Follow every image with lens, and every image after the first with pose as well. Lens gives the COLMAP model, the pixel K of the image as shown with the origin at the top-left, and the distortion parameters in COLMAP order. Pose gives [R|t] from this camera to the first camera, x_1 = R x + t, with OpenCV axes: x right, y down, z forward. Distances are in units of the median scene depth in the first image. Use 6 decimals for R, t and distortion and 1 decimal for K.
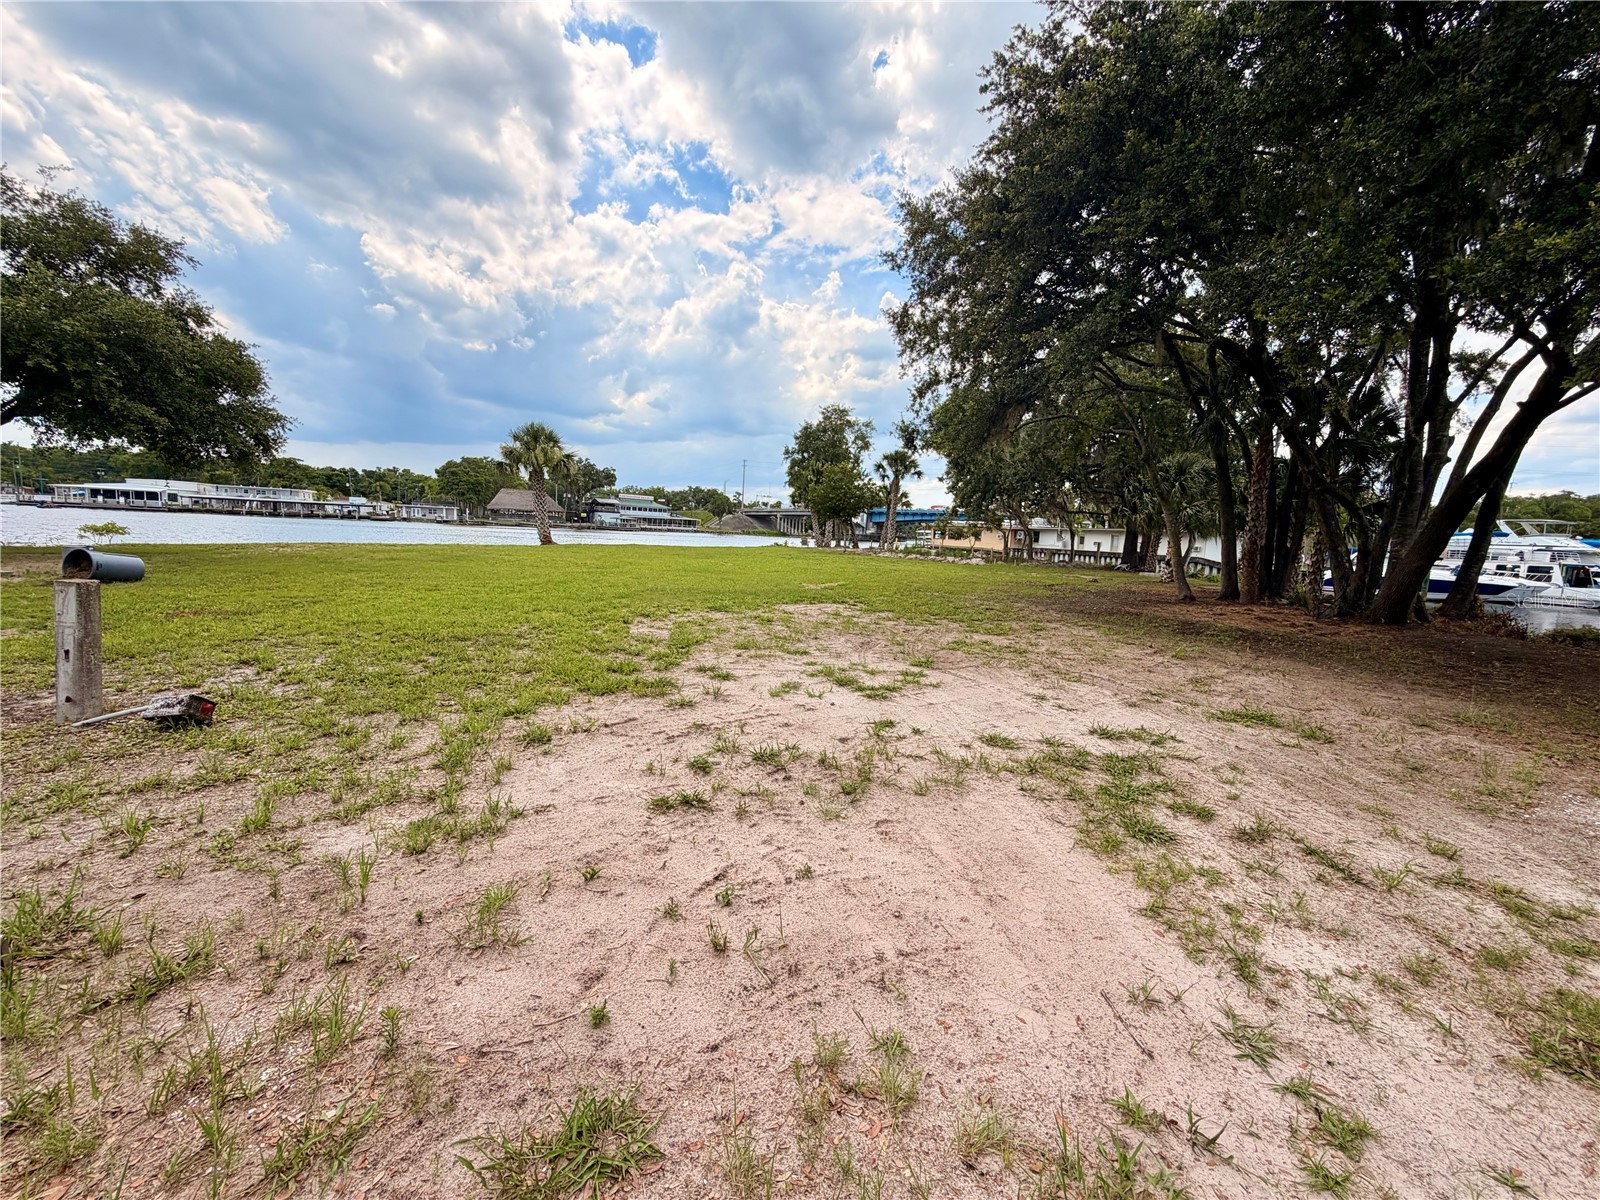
lens RADIAL K [[639.3, 0, 800.0], [0, 639.3, 600.0], [0, 0, 1]] dist [-0.002738, -0.000129]
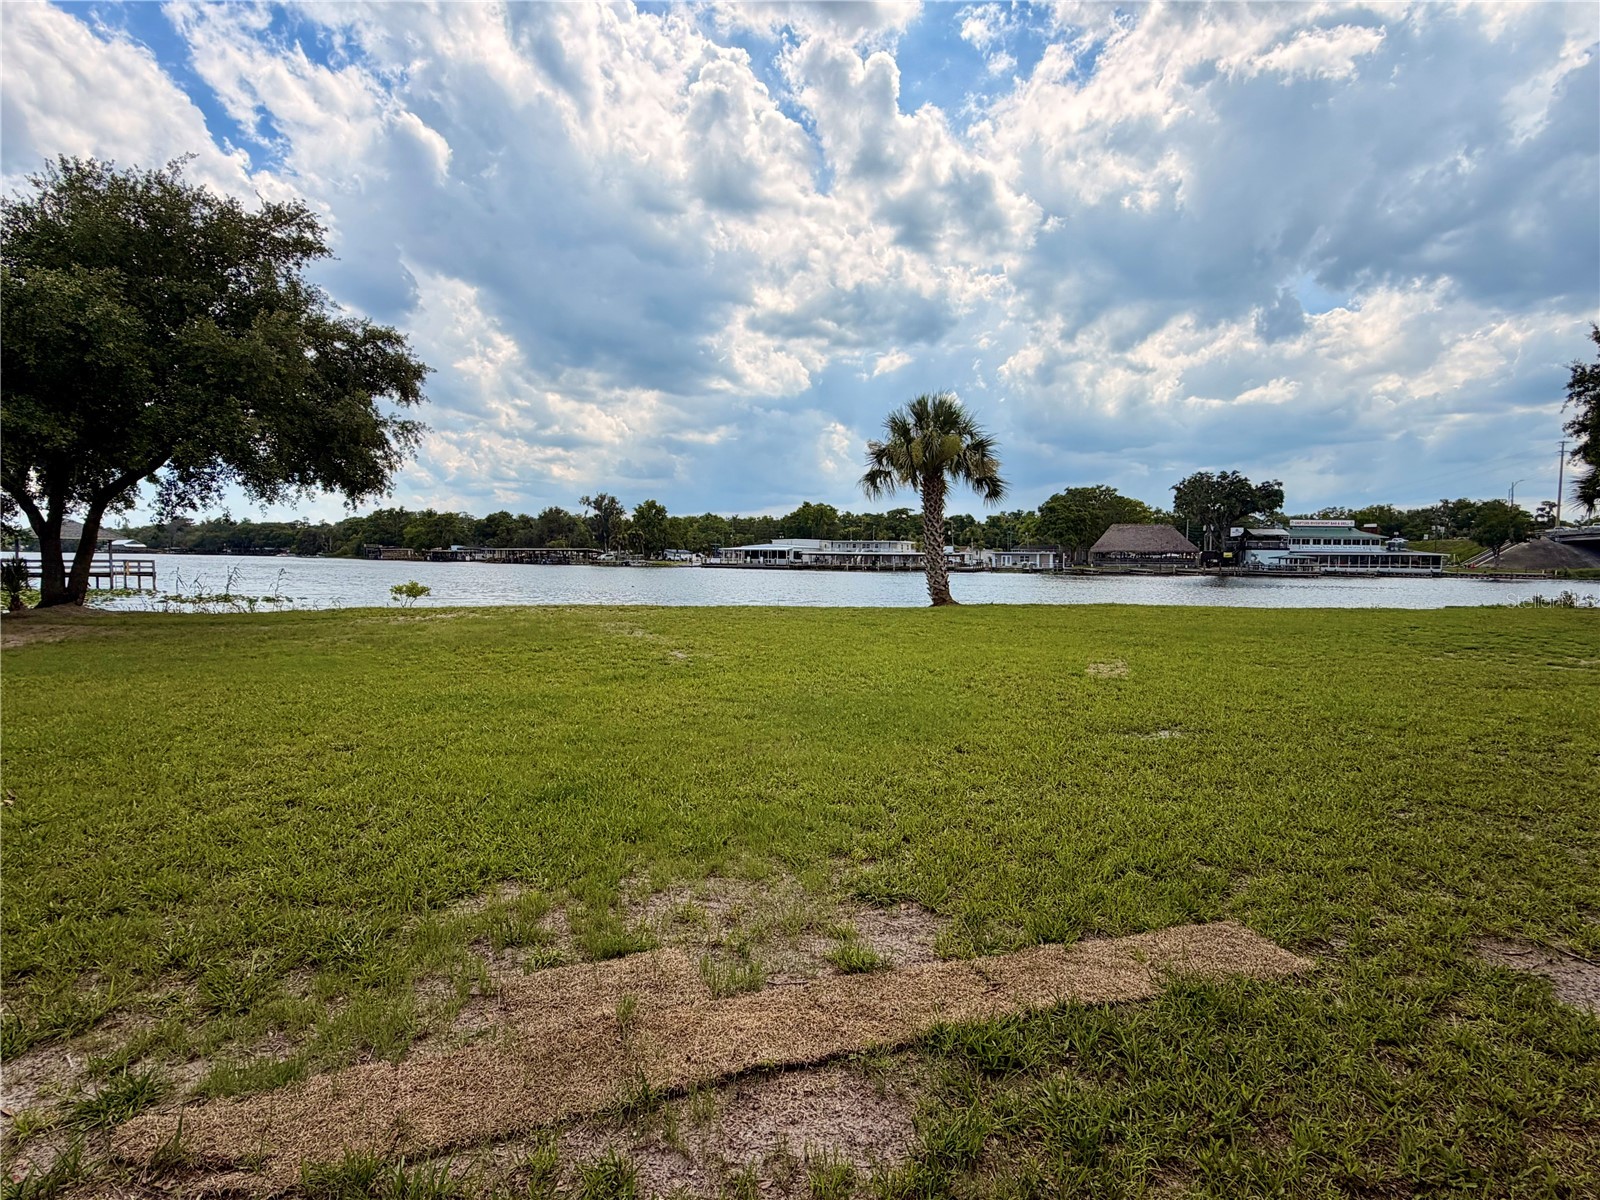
lens RADIAL K [[834.6, 0, 800.0], [0, 834.6, 600.0], [0, 0, 1]] dist [0.006478, 0.000300]
pose [[0.667855, -0.003535, -0.744283, 0.018285], [-0.059072, 0.996583, -0.057739, -0.010770], [0.741943, 0.082527, 0.665364, 0.106748]]
